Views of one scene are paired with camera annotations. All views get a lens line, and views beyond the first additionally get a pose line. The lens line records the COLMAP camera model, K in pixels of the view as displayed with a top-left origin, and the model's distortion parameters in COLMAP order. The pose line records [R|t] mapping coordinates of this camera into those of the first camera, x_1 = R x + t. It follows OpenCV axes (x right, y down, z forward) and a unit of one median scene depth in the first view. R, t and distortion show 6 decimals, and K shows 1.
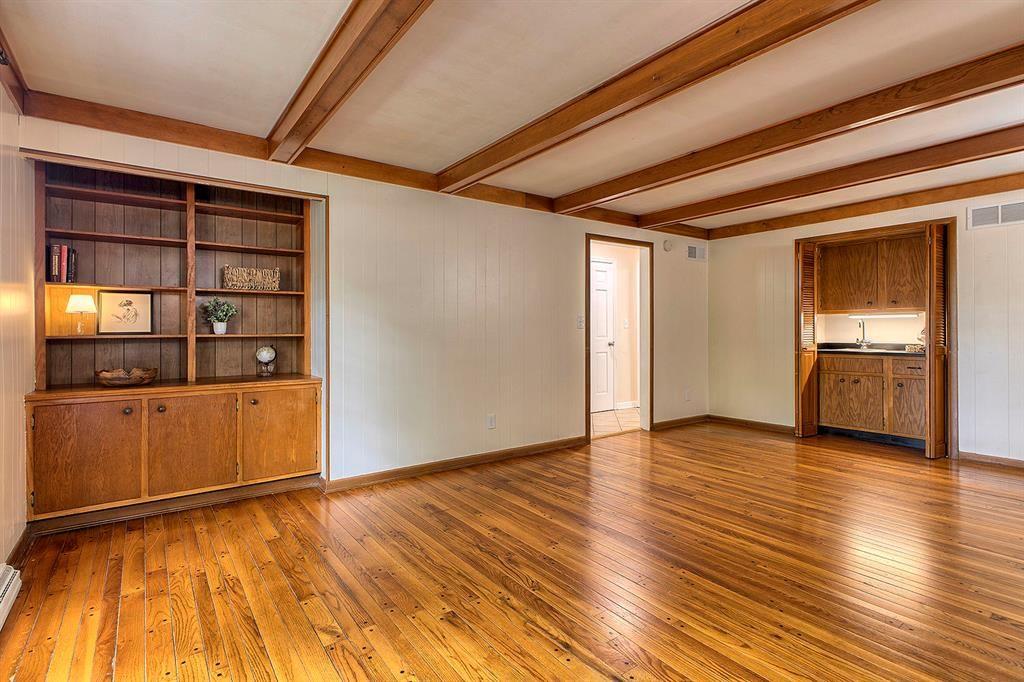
lens RADIAL K [[491.5, 0, 515.6], [0, 491.5, 331.1], [0, 0, 1]] dist [0.001212, 0.000081]
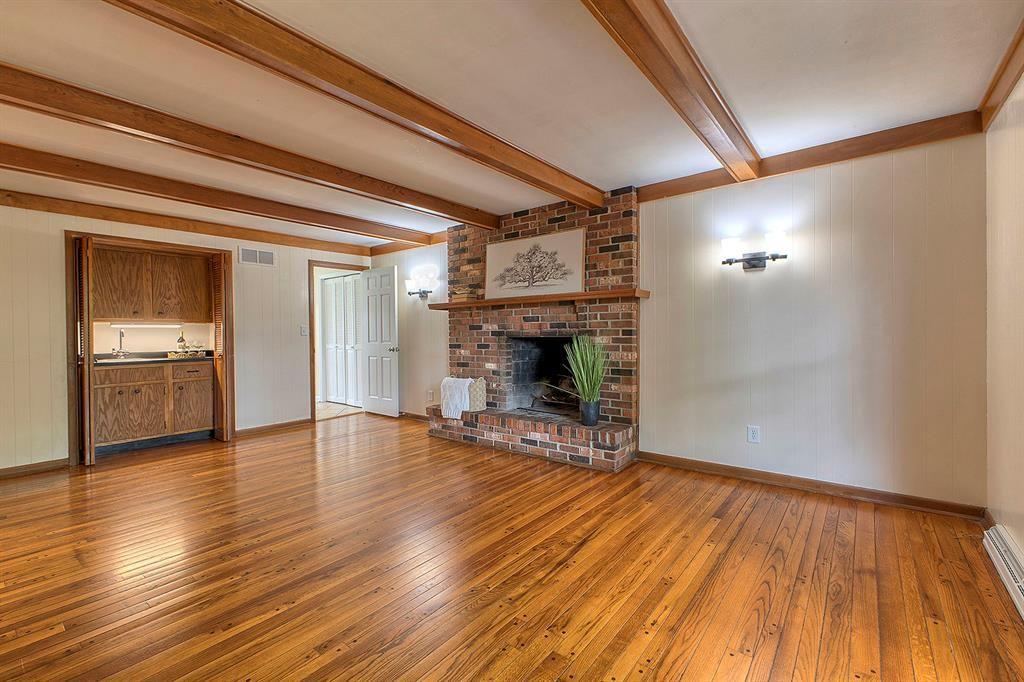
lens RADIAL K [[440.5, 0, 516.3], [0, 440.5, 339.4], [0, 0, 1]] dist [0.004949, 0.000065]
pose [[-0.256481, -0.006575, 0.966527, -0.379251], [0.016363, 0.999804, 0.011144, 0.000427], [-0.966411, 0.018673, -0.256323, 0.515250]]
